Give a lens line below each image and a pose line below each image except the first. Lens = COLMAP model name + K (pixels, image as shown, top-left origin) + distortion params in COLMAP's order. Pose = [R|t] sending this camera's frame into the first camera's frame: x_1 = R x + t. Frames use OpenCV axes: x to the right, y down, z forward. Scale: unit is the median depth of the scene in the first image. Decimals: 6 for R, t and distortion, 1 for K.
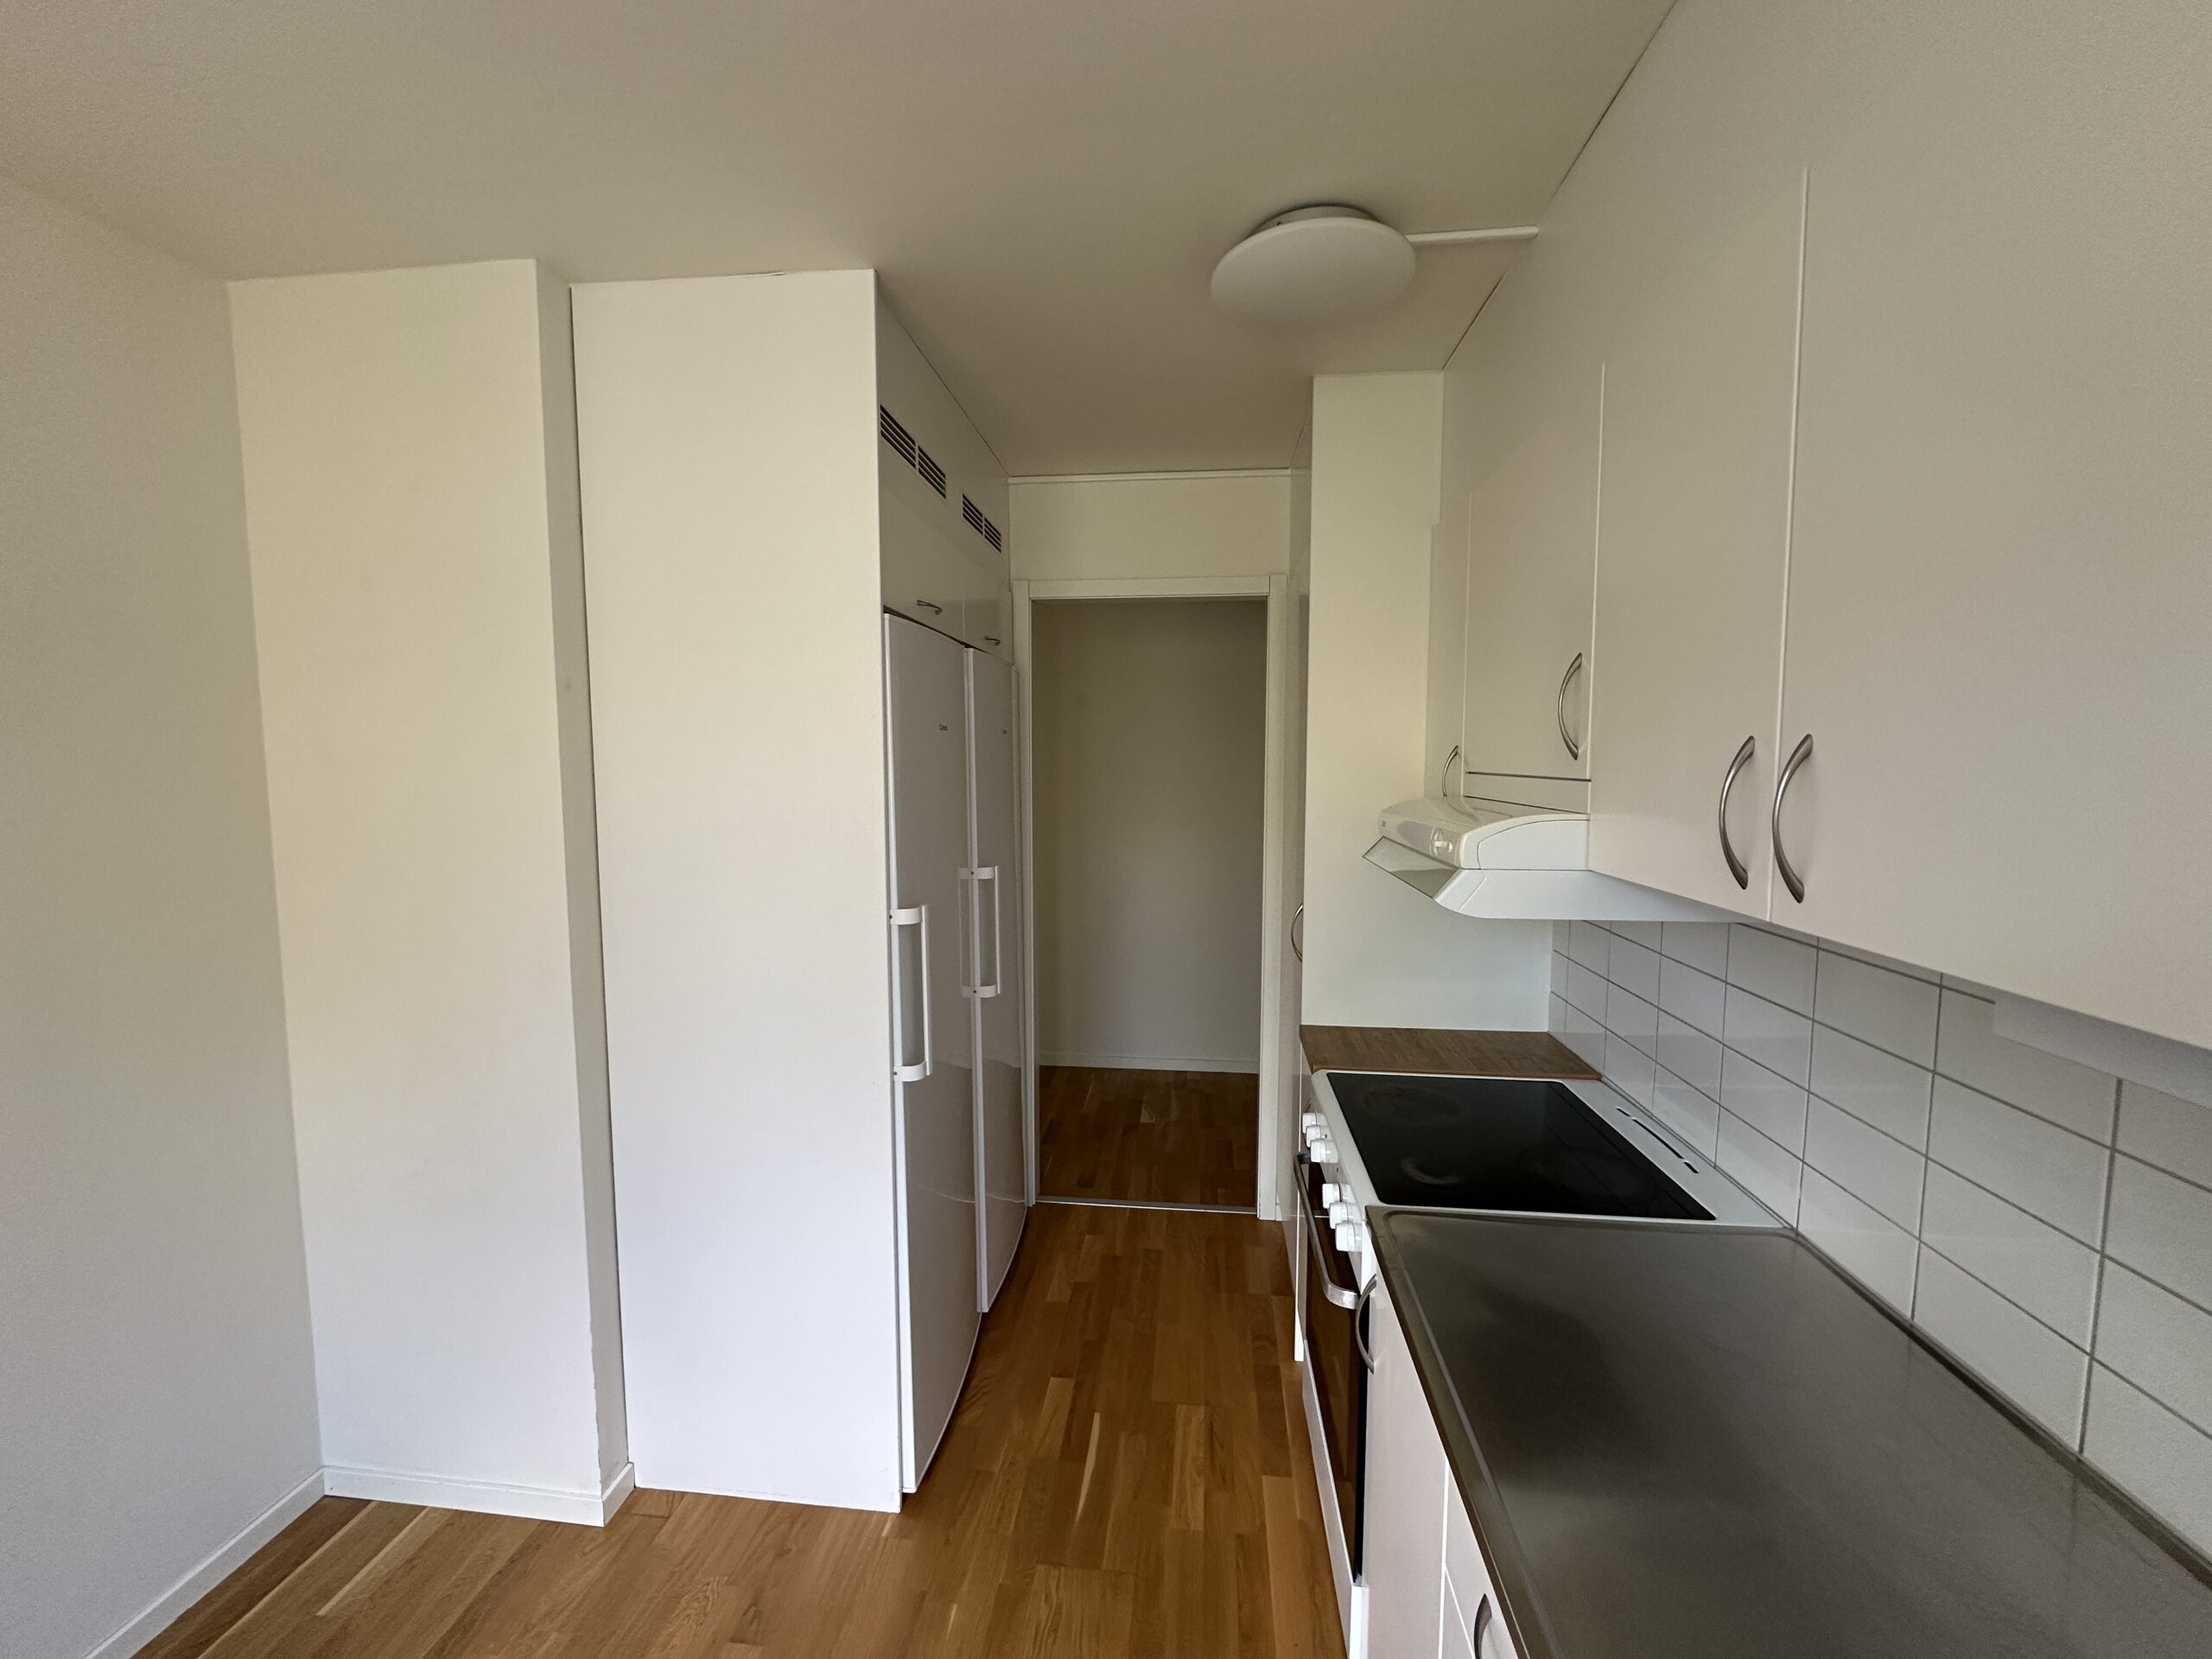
lens RADIAL K [[881.1, 0, 1109.0], [0, 881.1, 826.9], [0, 0, 1]] dist [-0.002714, 0.000263]
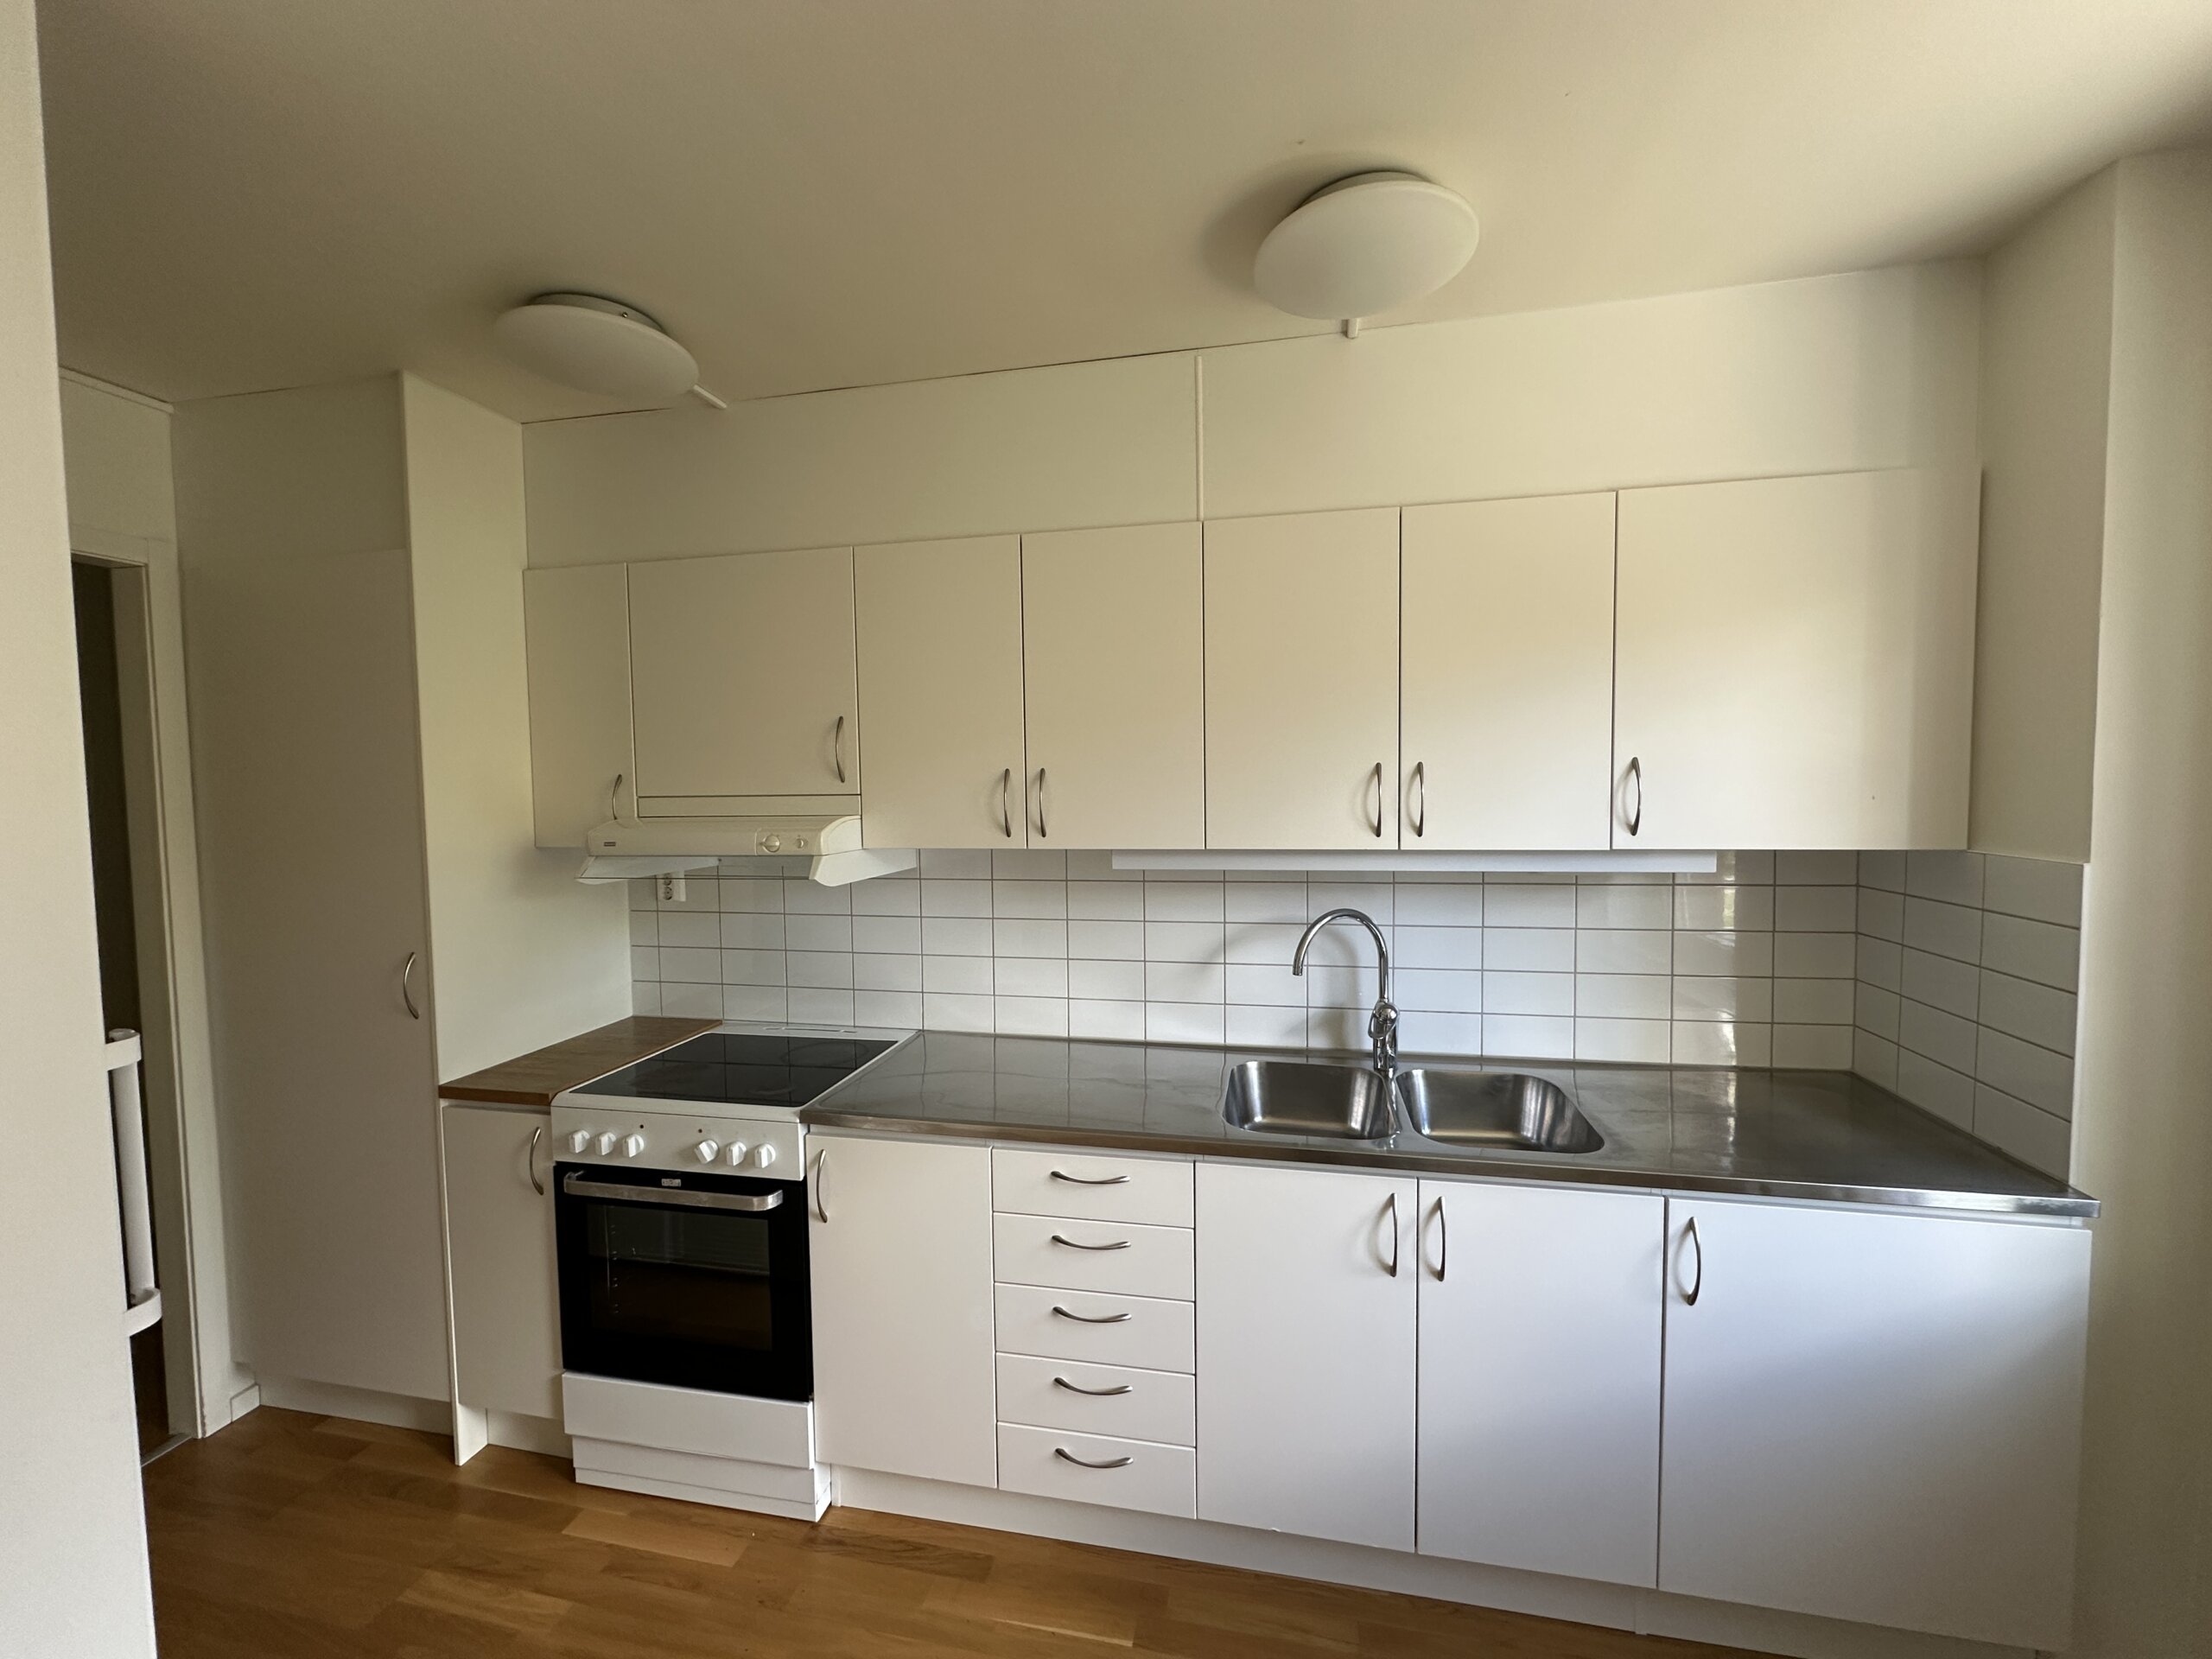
lens RADIAL K [[881.1, 0, 1109.0], [0, 881.1, 826.9], [0, 0, 1]] dist [-0.002714, 0.000263]
pose [[0.073402, -0.044820, 0.996295, -0.720908], [0.093350, 0.994913, 0.037880, -0.008198], [-0.992924, 0.090223, 0.077212, 0.272456]]
